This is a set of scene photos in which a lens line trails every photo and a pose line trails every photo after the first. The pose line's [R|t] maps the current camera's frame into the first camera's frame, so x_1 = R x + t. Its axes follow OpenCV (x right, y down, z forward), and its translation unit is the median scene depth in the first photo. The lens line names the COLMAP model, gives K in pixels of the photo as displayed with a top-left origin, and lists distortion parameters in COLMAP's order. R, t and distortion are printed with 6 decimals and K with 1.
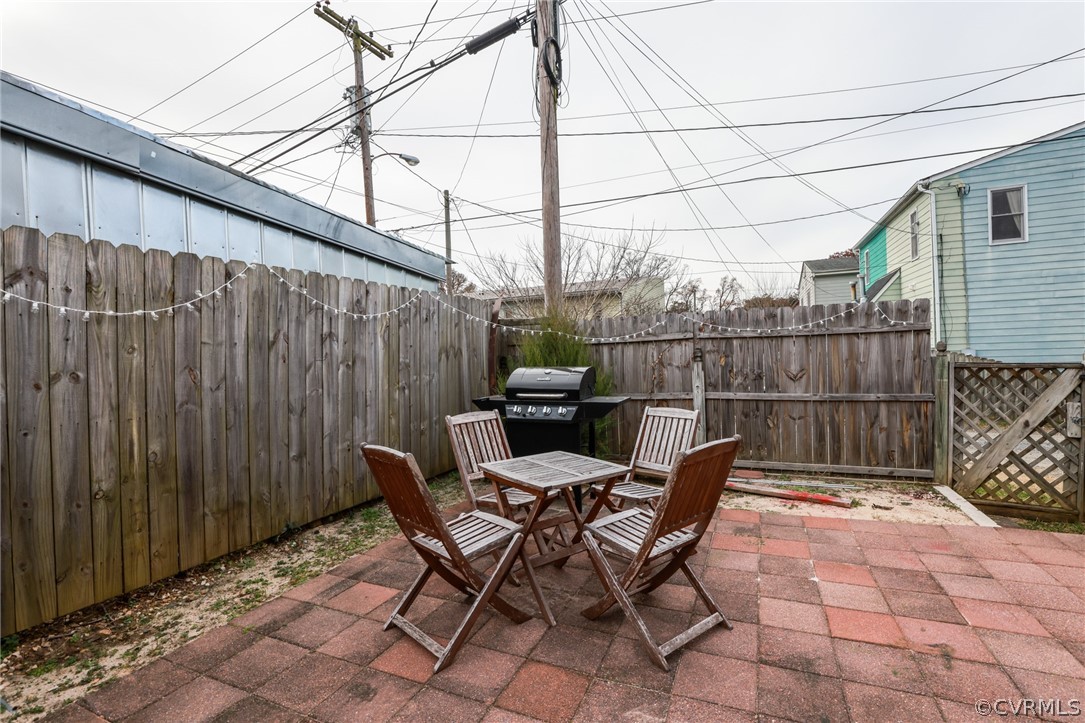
lens RADIAL K [[495.3, 0, 551.1], [0, 495.3, 360.0], [0, 0, 1]] dist [-0.035512, 0.005873]
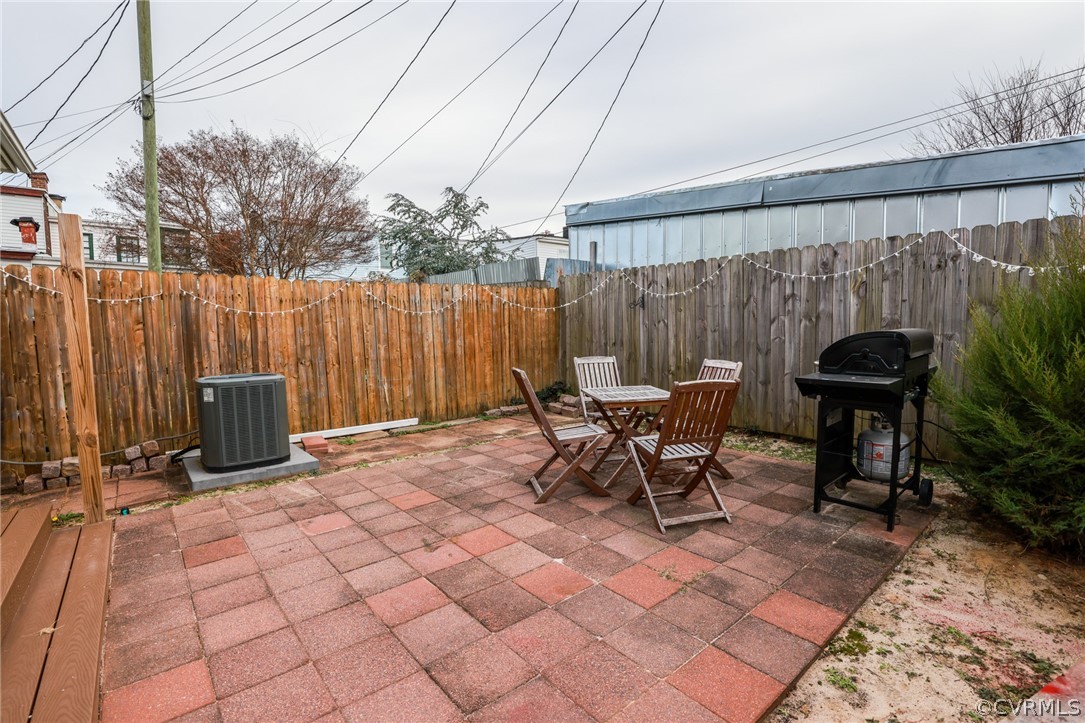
lens RADIAL K [[495.3, 0, 551.7], [0, 495.3, 362.2], [0, 0, 1]] dist [-0.035512, 0.005873]
pose [[-0.438717, 0.100084, -0.893035, 1.039669], [0.010438, 0.994279, 0.106302, -0.022635], [0.898565, 0.037315, -0.437252, 1.064688]]
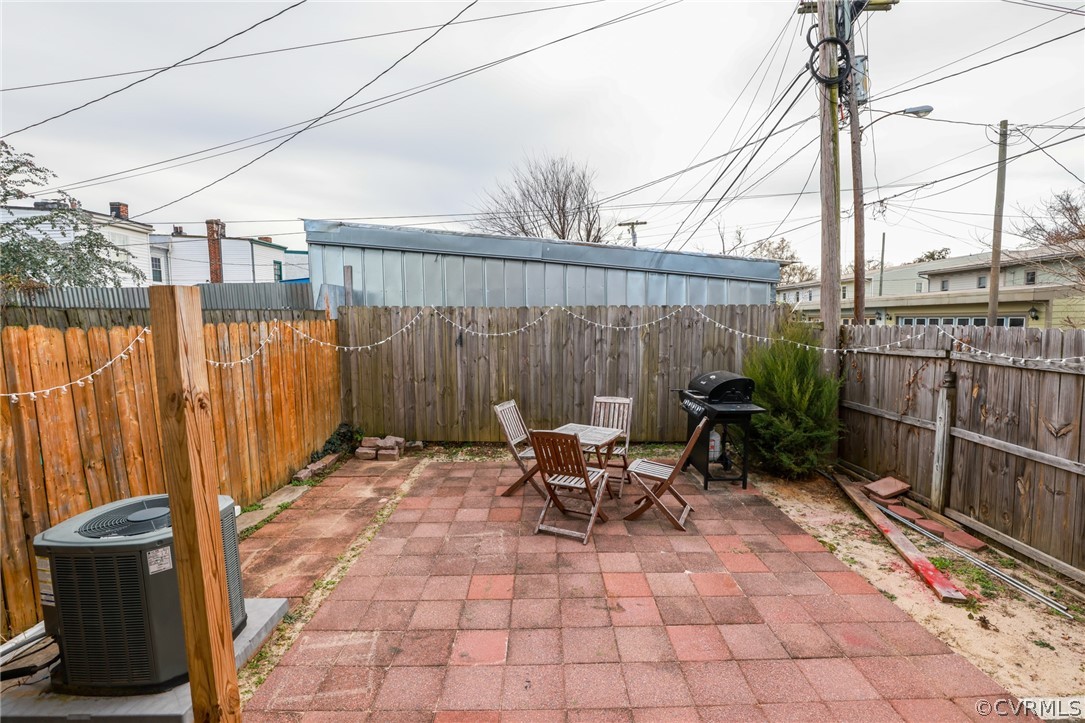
lens RADIAL K [[495.3, 0, 549.0], [0, 495.3, 360.1], [0, 0, 1]] dist [-0.035512, 0.005873]
pose [[0.400699, 0.104818, -0.910194, 1.151243], [-0.019294, 0.994179, 0.105995, -0.172792], [0.916007, -0.024910, 0.400389, 0.133403]]
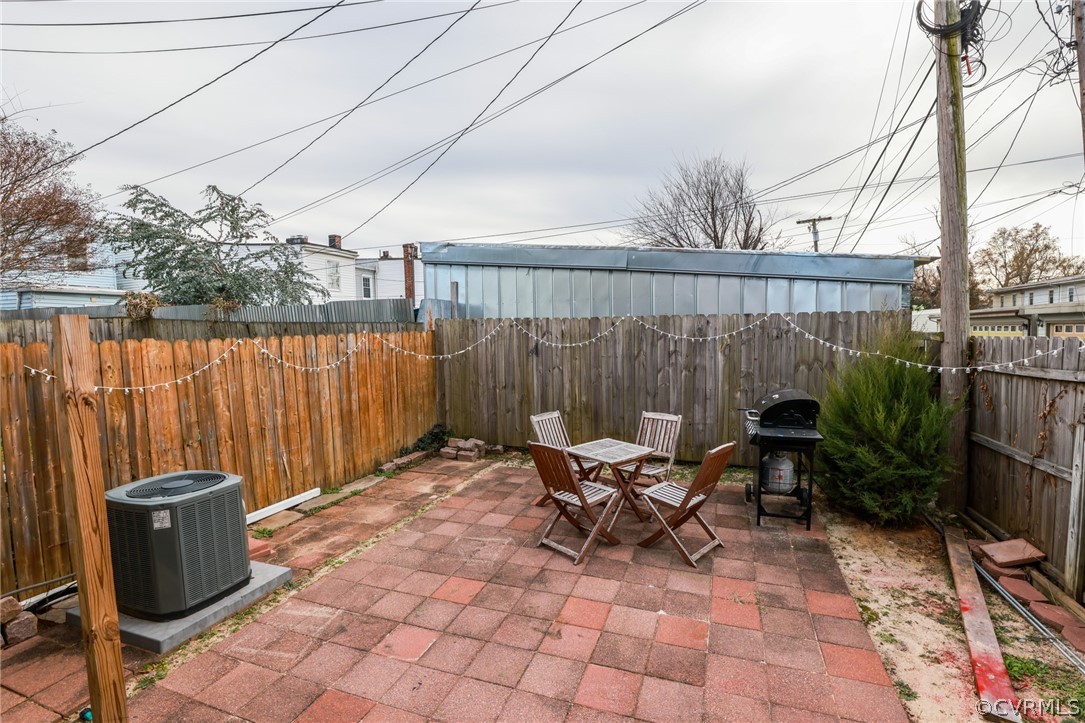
lens RADIAL K [[495.3, 0, 551.3], [0, 495.3, 359.7], [0, 0, 1]] dist [-0.035512, 0.005873]
pose [[0.061270, 0.093182, -0.993762, 1.234741], [-0.003249, 0.995646, 0.093159, -0.187113], [0.998116, -0.002479, 0.061306, 0.517643]]
